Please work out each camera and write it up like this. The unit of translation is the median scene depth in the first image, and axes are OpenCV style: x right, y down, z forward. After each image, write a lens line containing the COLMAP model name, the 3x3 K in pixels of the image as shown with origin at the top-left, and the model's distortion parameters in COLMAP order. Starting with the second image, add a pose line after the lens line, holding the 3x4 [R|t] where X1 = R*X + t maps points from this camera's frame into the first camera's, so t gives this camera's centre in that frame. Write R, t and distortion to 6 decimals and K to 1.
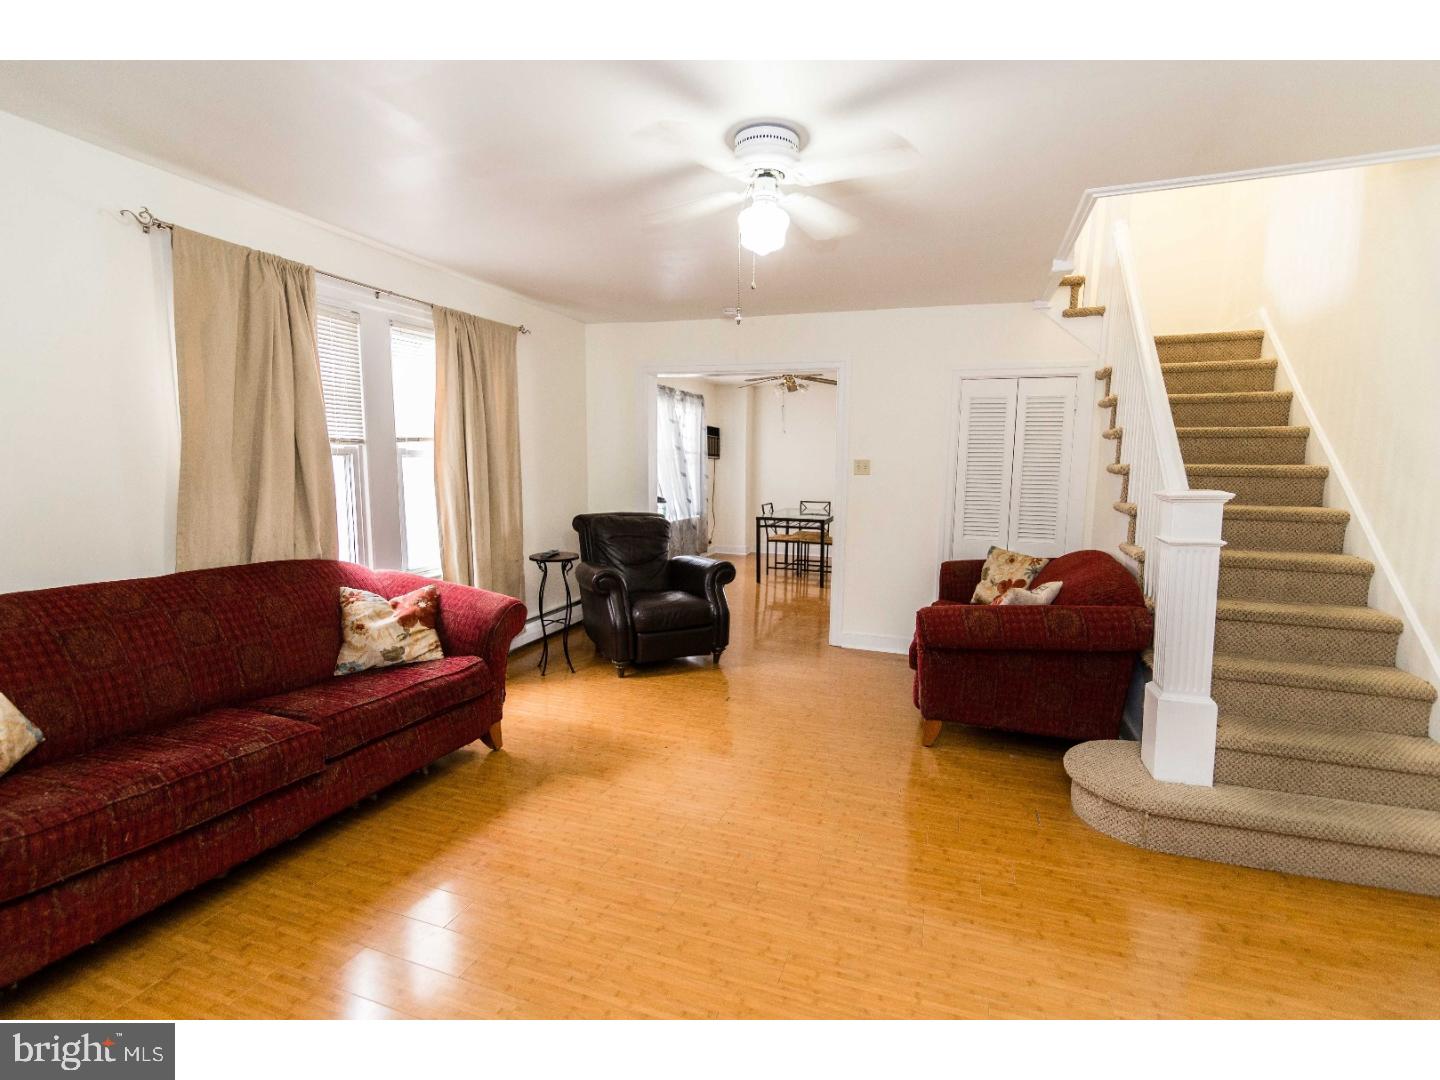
lens RADIAL K [[655.9, 0, 717.4], [0, 655.9, 540.9], [0, 0, 1]] dist [0.000140, -0.000613]
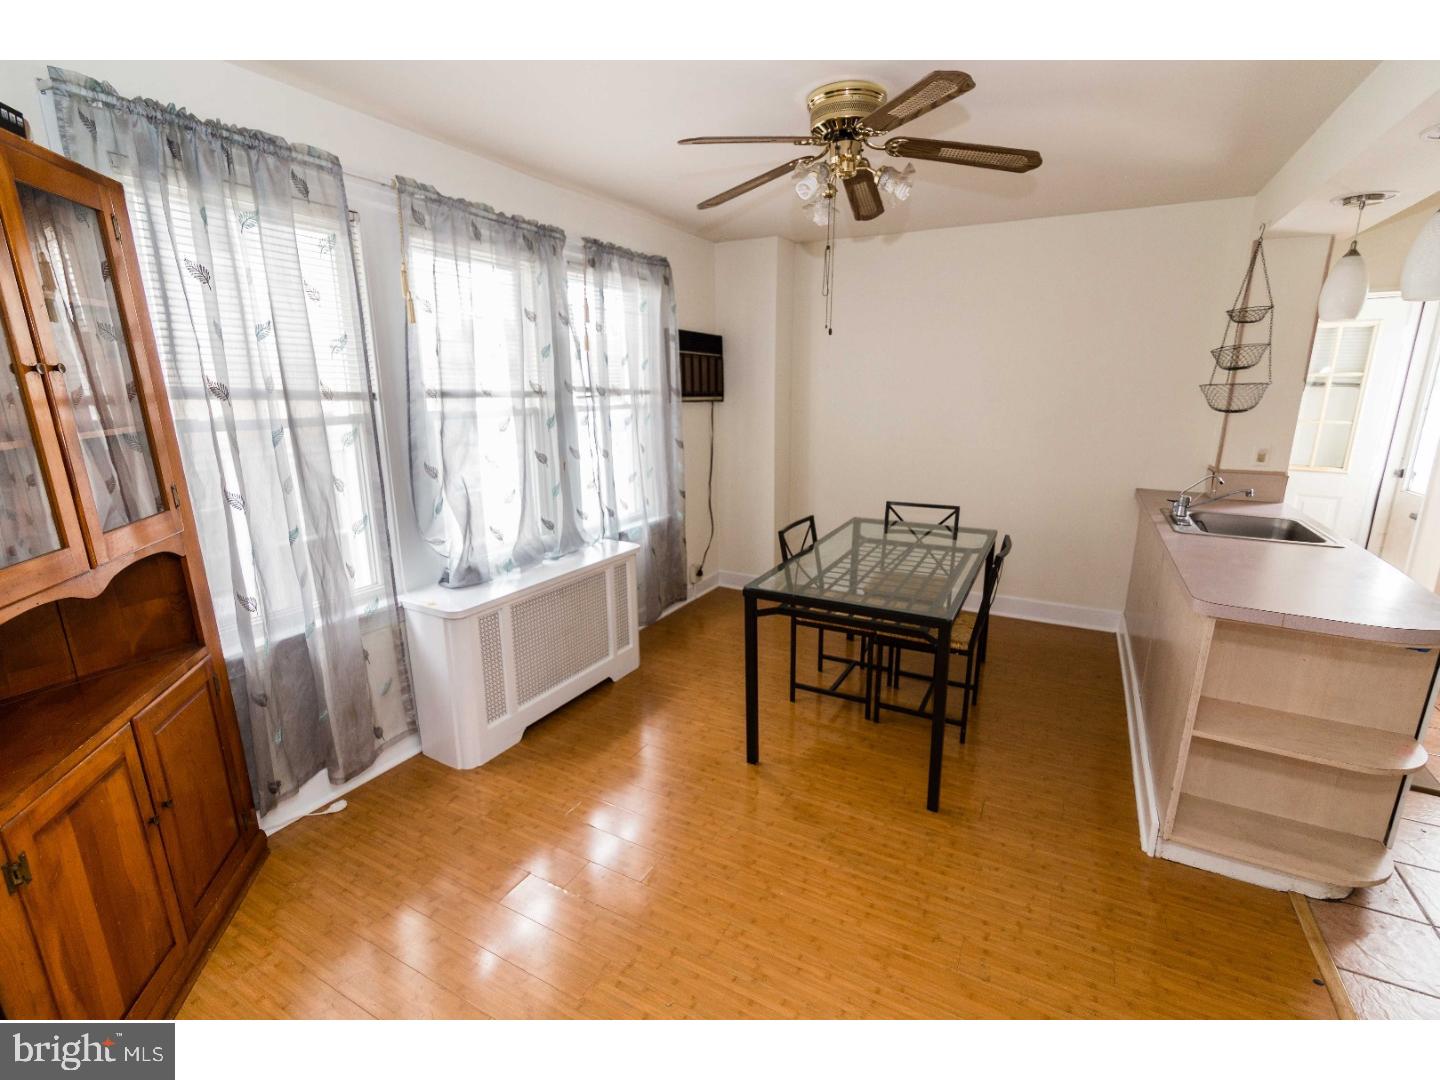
lens RADIAL K [[655.9, 0, 722.0], [0, 655.9, 537.2], [0, 0, 1]] dist [0.000140, -0.000613]
pose [[0.987181, 0.022989, -0.157943, 0.252762], [-0.005667, 0.993997, 0.109258, -0.240745], [0.159507, -0.106962, 0.981385, 1.577919]]
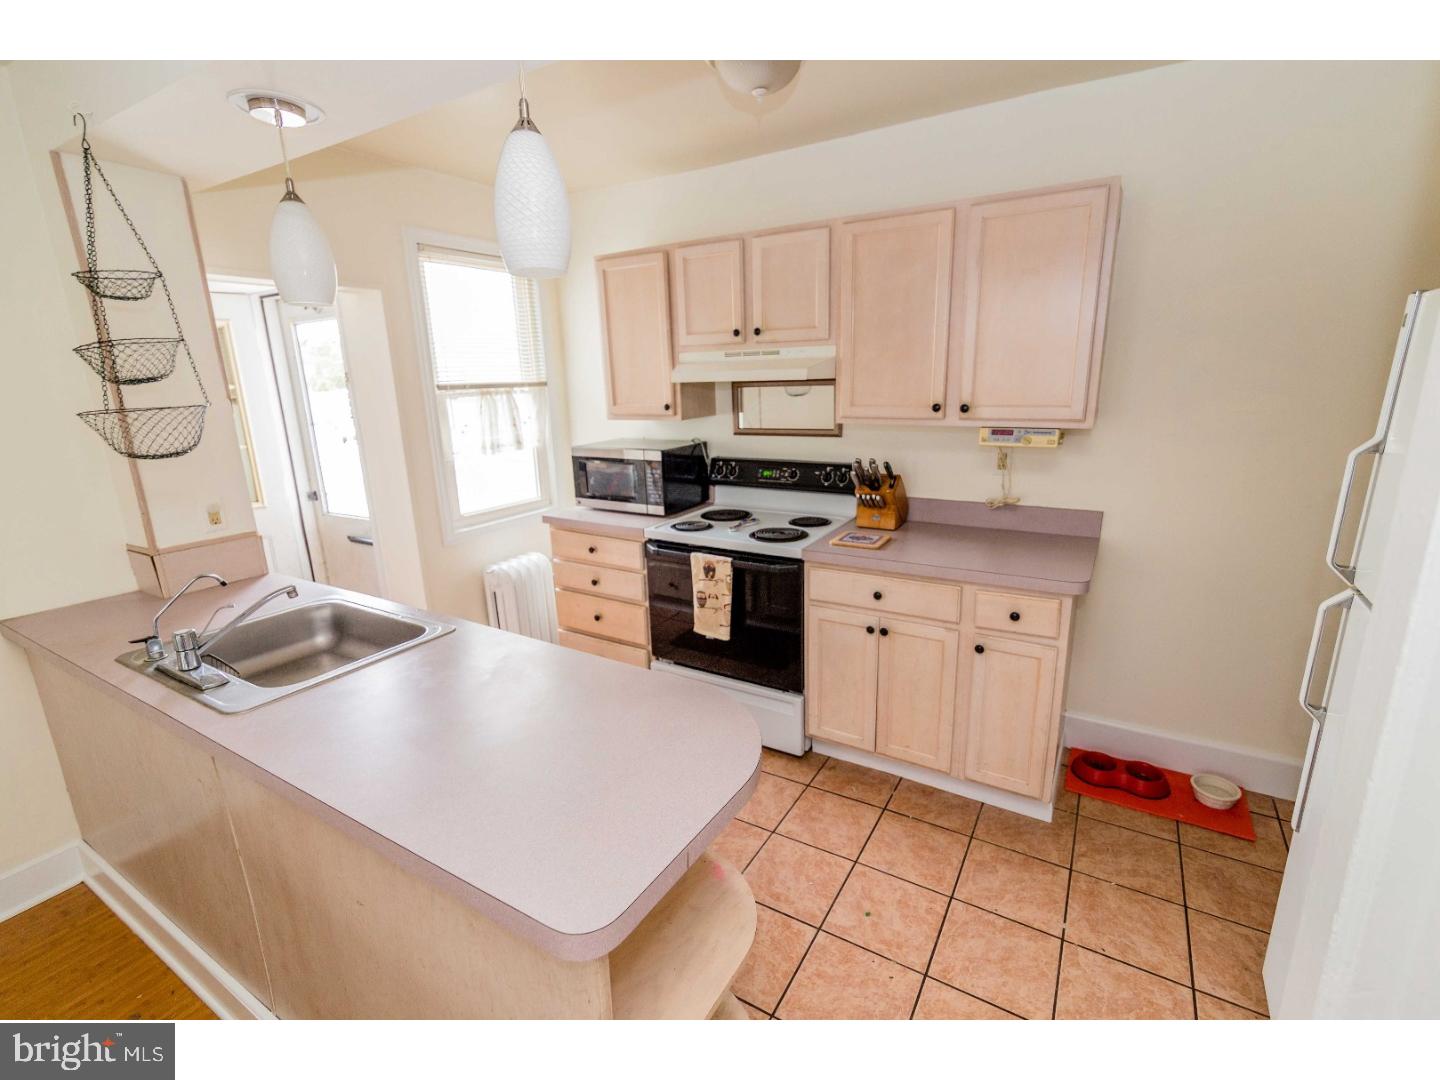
lens RADIAL K [[655.9, 0, 725.8], [0, 655.9, 540.2], [0, 0, 1]] dist [0.000140, -0.000613]
pose [[0.208866, -0.254427, 0.944268, 0.407088], [0.146097, 0.962847, 0.227117, -0.317337], [-0.966970, 0.090518, 0.238277, 2.119373]]
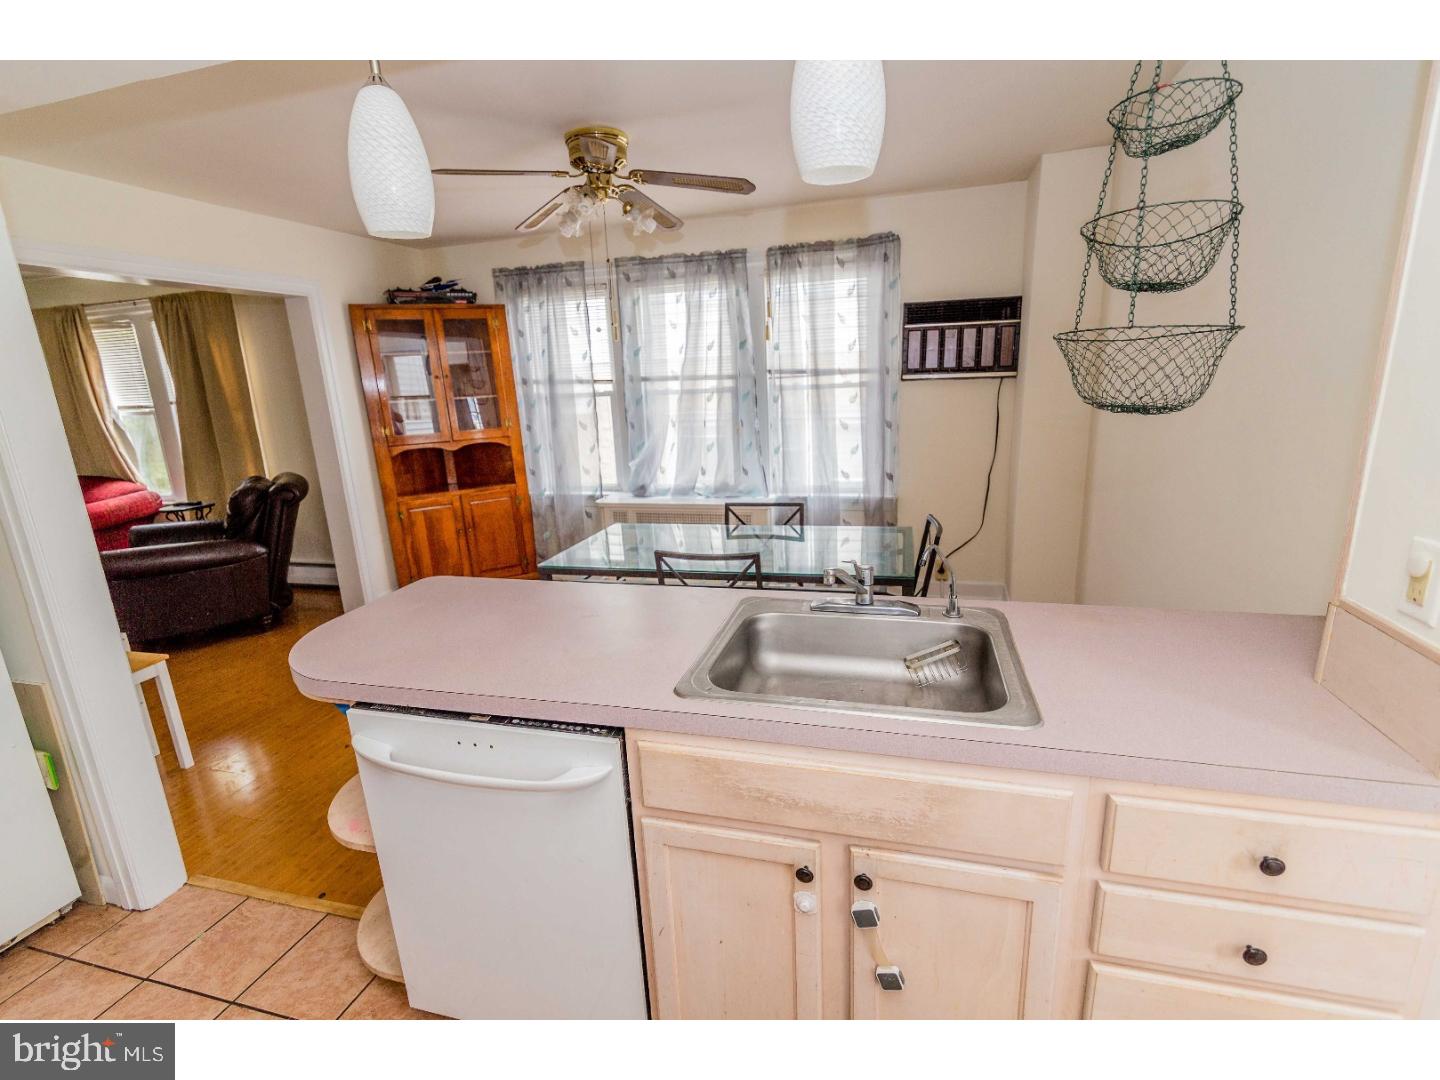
lens RADIAL K [[655.9, 0, 731.3], [0, 655.9, 535.9], [0, 0, 1]] dist [0.000140, -0.000613]
pose [[0.059575, 0.219844, -0.973714, 1.250799], [-0.076815, 0.973564, 0.215110, -0.322593], [0.995264, 0.061980, 0.074887, 2.505290]]
